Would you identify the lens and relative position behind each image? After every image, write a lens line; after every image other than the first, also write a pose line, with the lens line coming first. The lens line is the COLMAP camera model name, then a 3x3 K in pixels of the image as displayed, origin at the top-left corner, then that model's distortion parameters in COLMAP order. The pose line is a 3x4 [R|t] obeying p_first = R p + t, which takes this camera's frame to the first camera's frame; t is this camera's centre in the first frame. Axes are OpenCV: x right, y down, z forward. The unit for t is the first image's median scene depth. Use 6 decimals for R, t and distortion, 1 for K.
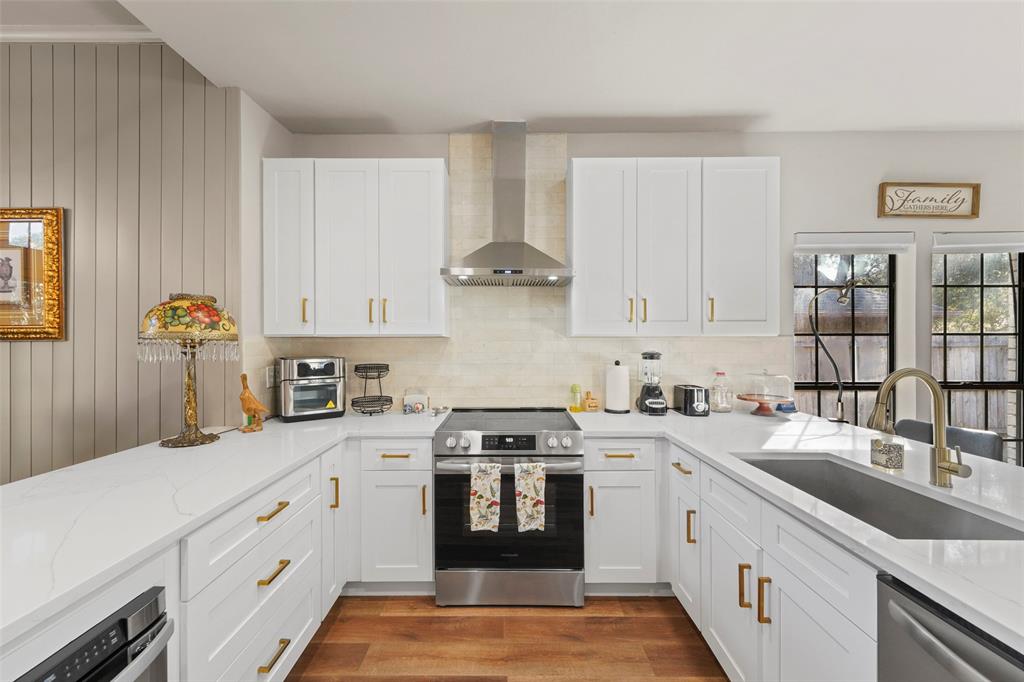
lens RADIAL K [[407.5, 0, 507.3], [0, 407.5, 343.9], [0, 0, 1]] dist [-0.000041, -0.000194]
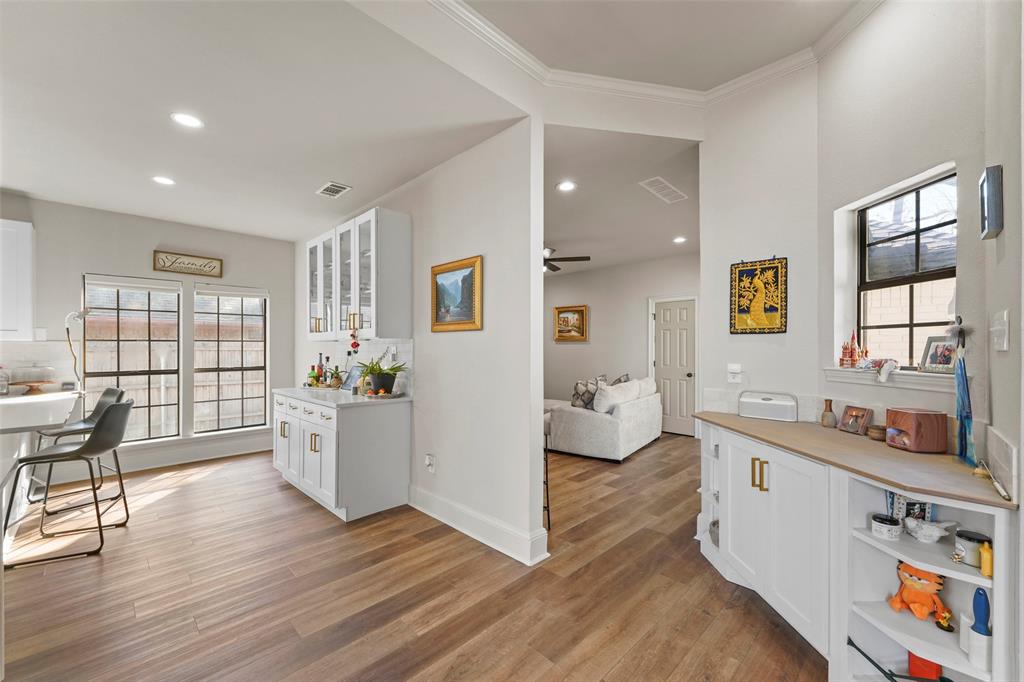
lens RADIAL K [[407.5, 0, 507.3], [0, 407.5, 343.9], [0, 0, 1]] dist [-0.000041, -0.000194]
pose [[0.704037, 0.004052, 0.710151, 0.755496], [-0.000612, 0.999987, -0.005098, -0.003327], [-0.710163, 0.003155, 0.704031, -1.203359]]
